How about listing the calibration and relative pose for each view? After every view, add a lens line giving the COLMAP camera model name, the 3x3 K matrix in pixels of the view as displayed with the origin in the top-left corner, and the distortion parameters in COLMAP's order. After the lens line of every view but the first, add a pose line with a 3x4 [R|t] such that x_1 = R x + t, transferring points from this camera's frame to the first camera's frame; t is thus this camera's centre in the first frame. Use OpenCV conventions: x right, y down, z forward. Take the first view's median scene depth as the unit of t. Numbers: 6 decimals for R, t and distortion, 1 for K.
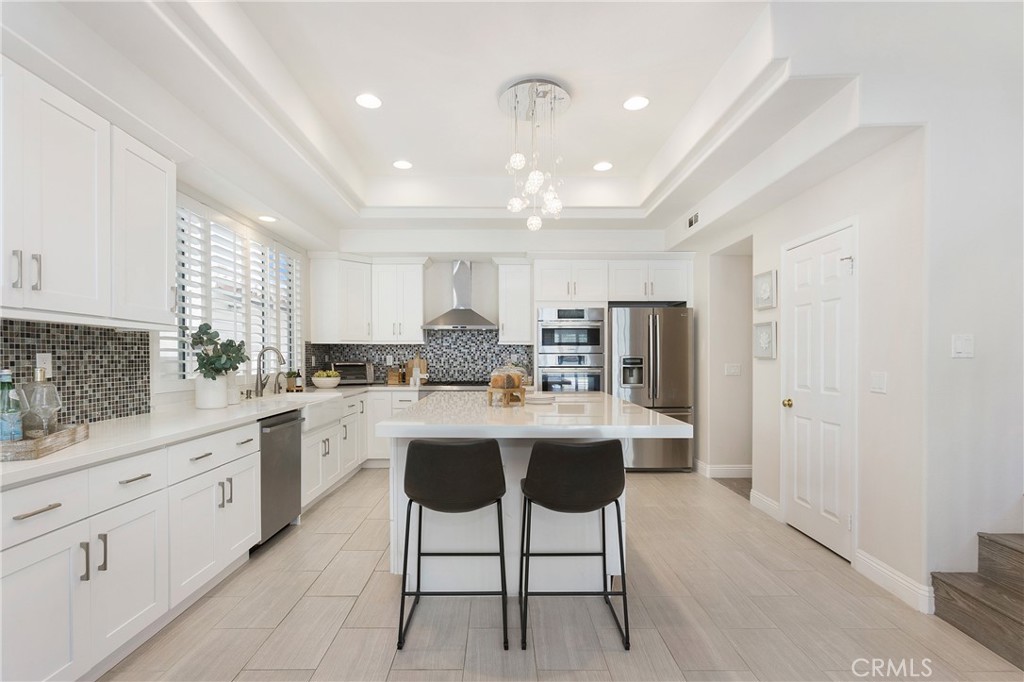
lens RADIAL K [[489.7, 0, 510.0], [0, 489.7, 353.3], [0, 0, 1]] dist [0.003276, -0.002648]
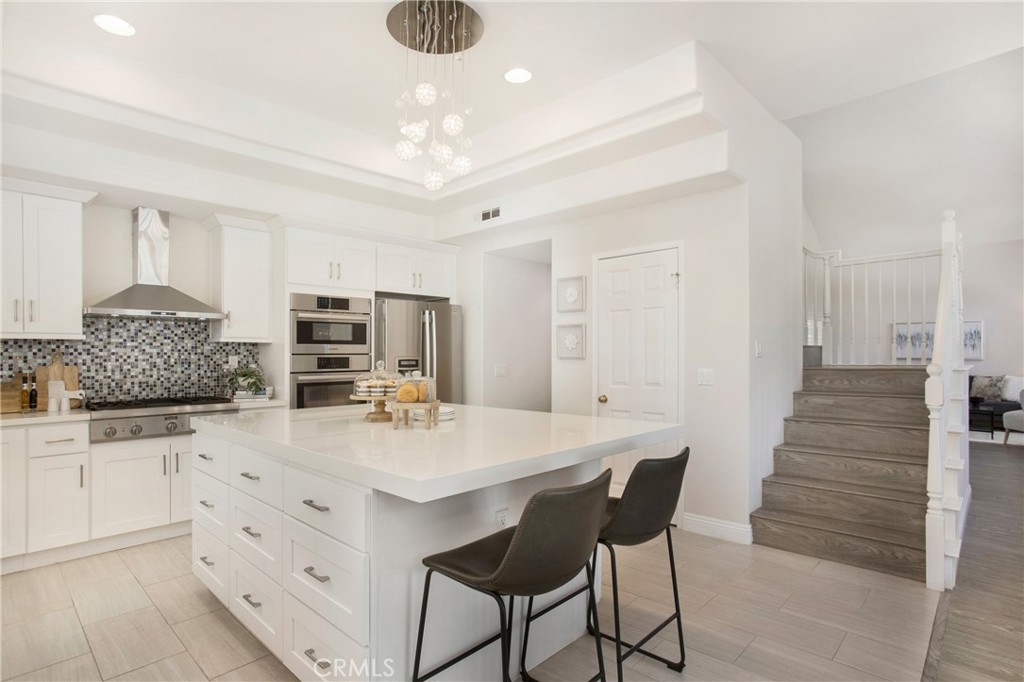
lens RADIAL K [[531.2, 0, 531.8], [0, 531.2, 356.5], [0, 0, 1]] dist [-0.058069, 0.007191]
pose [[0.678809, -0.005441, 0.734295, -0.285303], [0.003913, 0.999985, 0.003792, 0.001522], [-0.734304, 0.000299, 0.678820, 0.213947]]
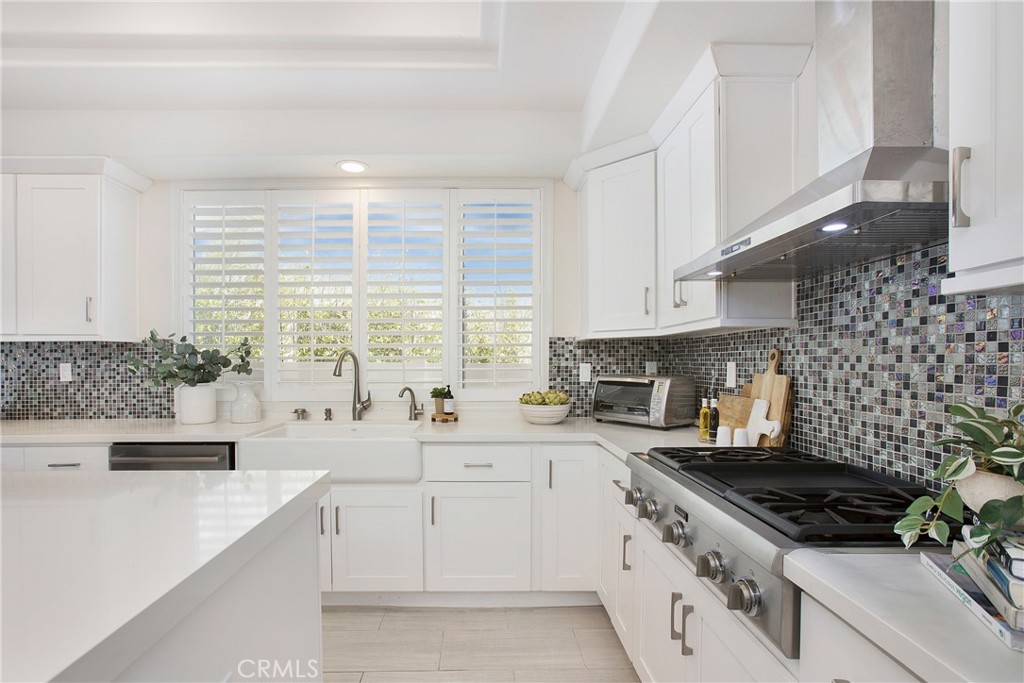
lens RADIAL K [[467.7, 0, 489.2], [0, 467.7, 363.4], [0, 0, 1]] dist [-0.006160, 0.000621]
pose [[-0.011802, 0.006932, -0.999906, 0.143862], [0.009923, 0.999928, 0.006815, 0.001416], [0.999881, -0.009841, -0.011870, 0.933132]]
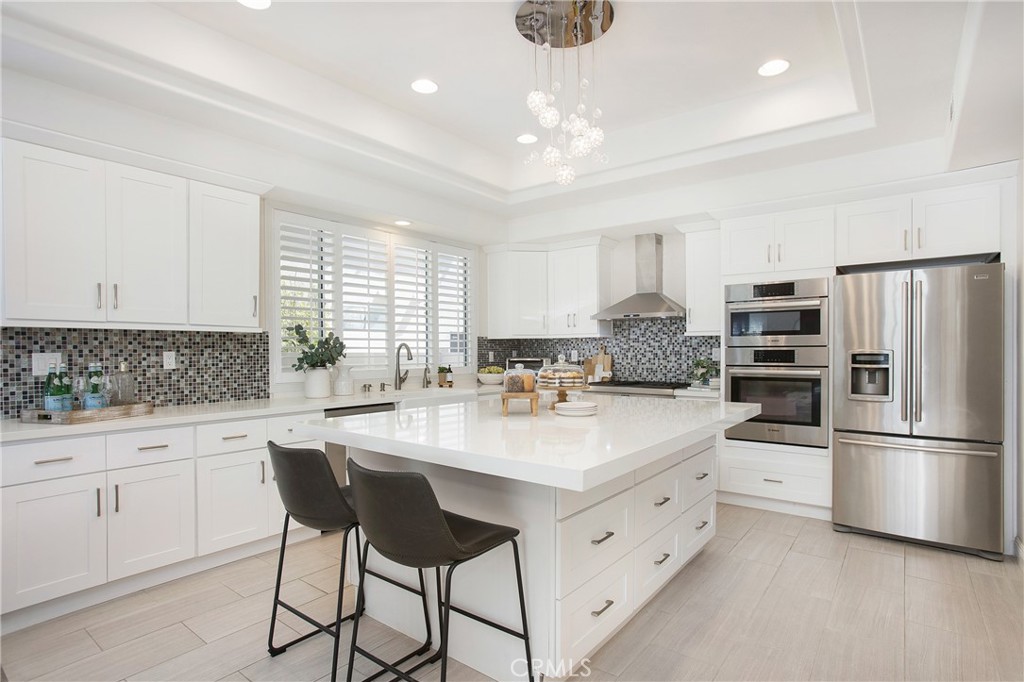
lens RADIAL K [[531.2, 0, 507.2], [0, 531.2, 343.5], [0, 0, 1]] dist [-0.058069, 0.007191]
pose [[0.769344, -0.010431, -0.638750, 0.318889], [0.007396, 0.999945, -0.007421, -0.001959], [0.638792, 0.000985, 0.769379, 0.200046]]
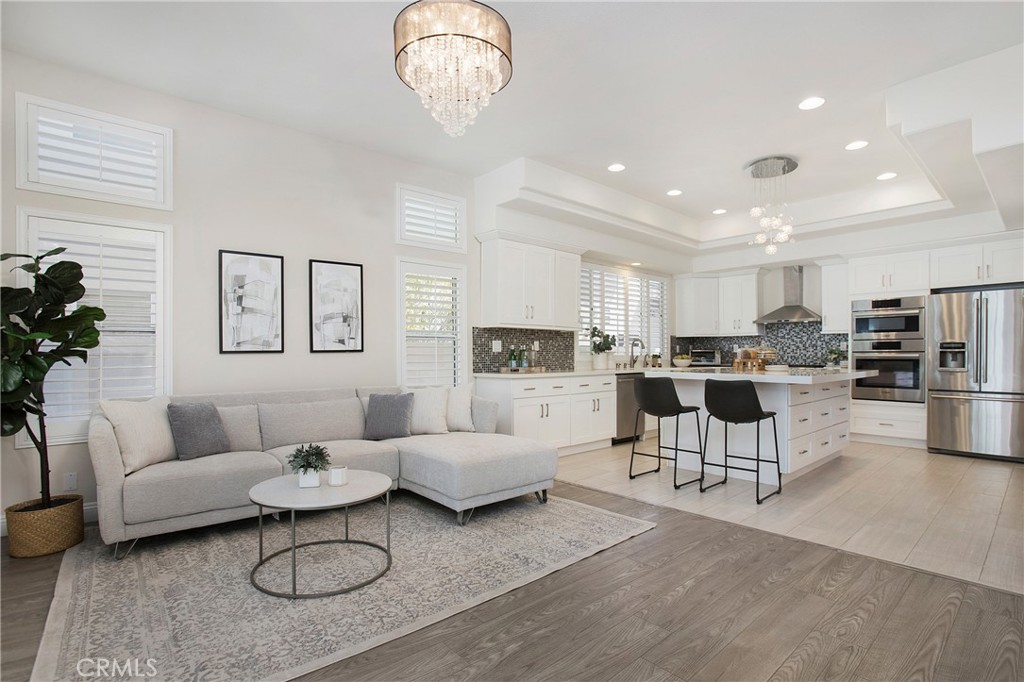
lens RADIAL K [[507.8, 0, 504.9], [0, 507.8, 346.6], [0, 0, 1]] dist [-0.055170, 0.011817]
pose [[0.648964, -0.012463, -0.760717, 0.424470], [0.004555, 0.999912, -0.012496, 0.026427], [0.760806, 0.004644, 0.648963, -0.375809]]
